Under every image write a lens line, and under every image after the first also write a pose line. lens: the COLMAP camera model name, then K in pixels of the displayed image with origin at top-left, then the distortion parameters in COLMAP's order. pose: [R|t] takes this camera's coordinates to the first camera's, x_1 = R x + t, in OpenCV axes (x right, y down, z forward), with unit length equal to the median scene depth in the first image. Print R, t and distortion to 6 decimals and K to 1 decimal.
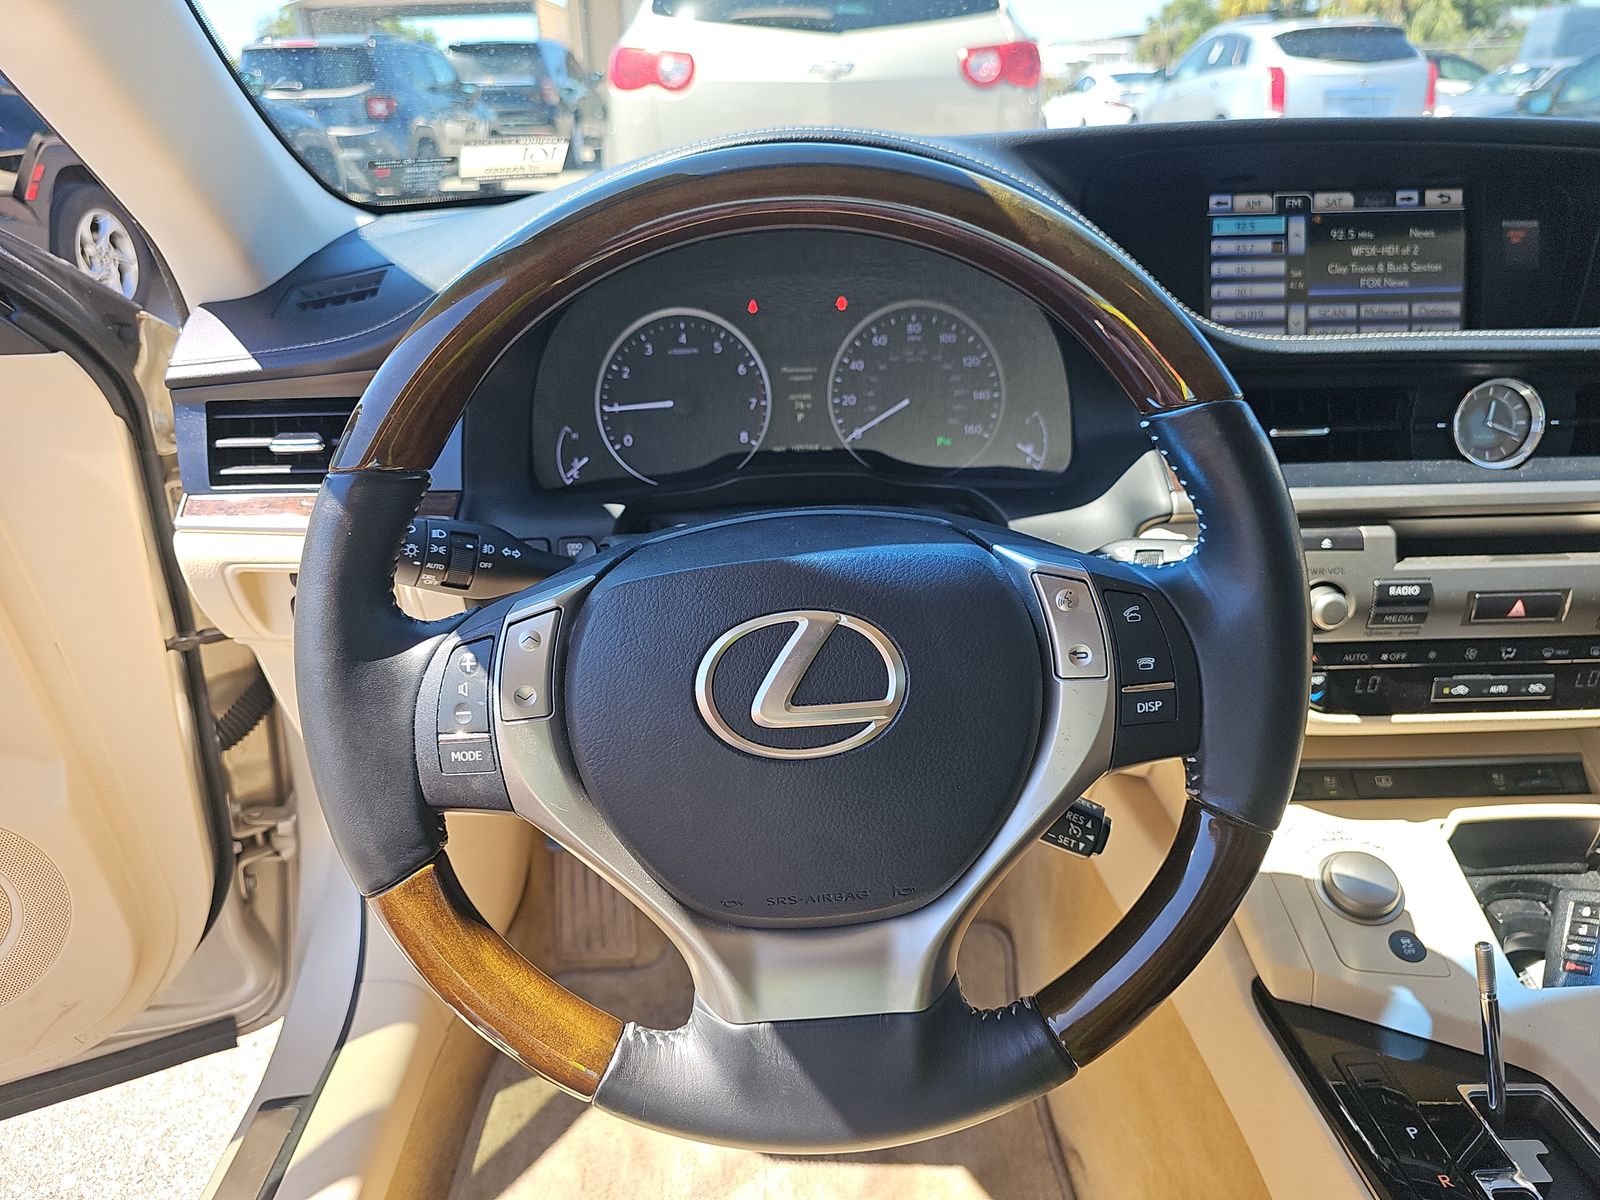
lens RADIAL K [[1074.9, 0, 787.7], [0, 1074.9, 598.2], [0, 0, 1]] dist [0.027326, -0.039817]
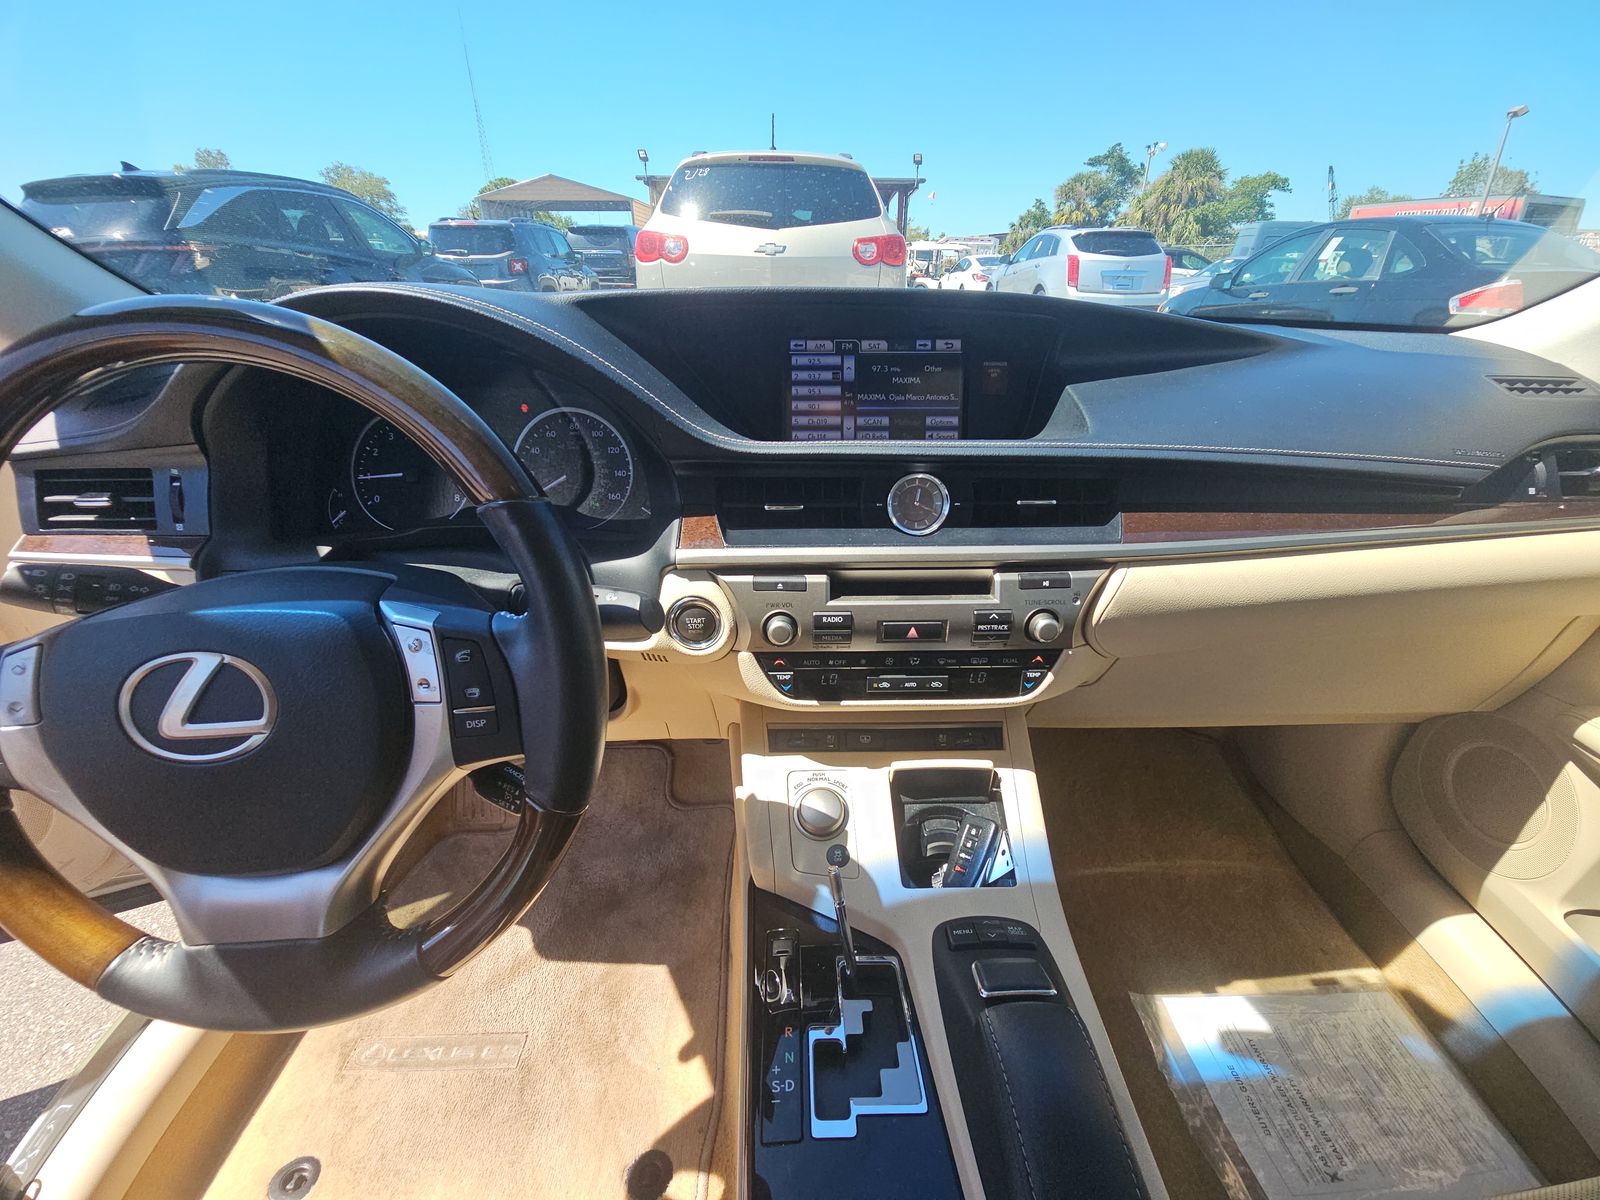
lens RADIAL K [[647.2, 0, 802.1], [0, 647.2, 606.8], [0, 0, 1]] dist [-0.000285, -0.000495]
pose [[0.999591, 0.016385, 0.023439, 0.467254], [-0.017500, 0.998684, 0.048218, -0.060471], [-0.022618, -0.048608, 0.998562, 0.115418]]
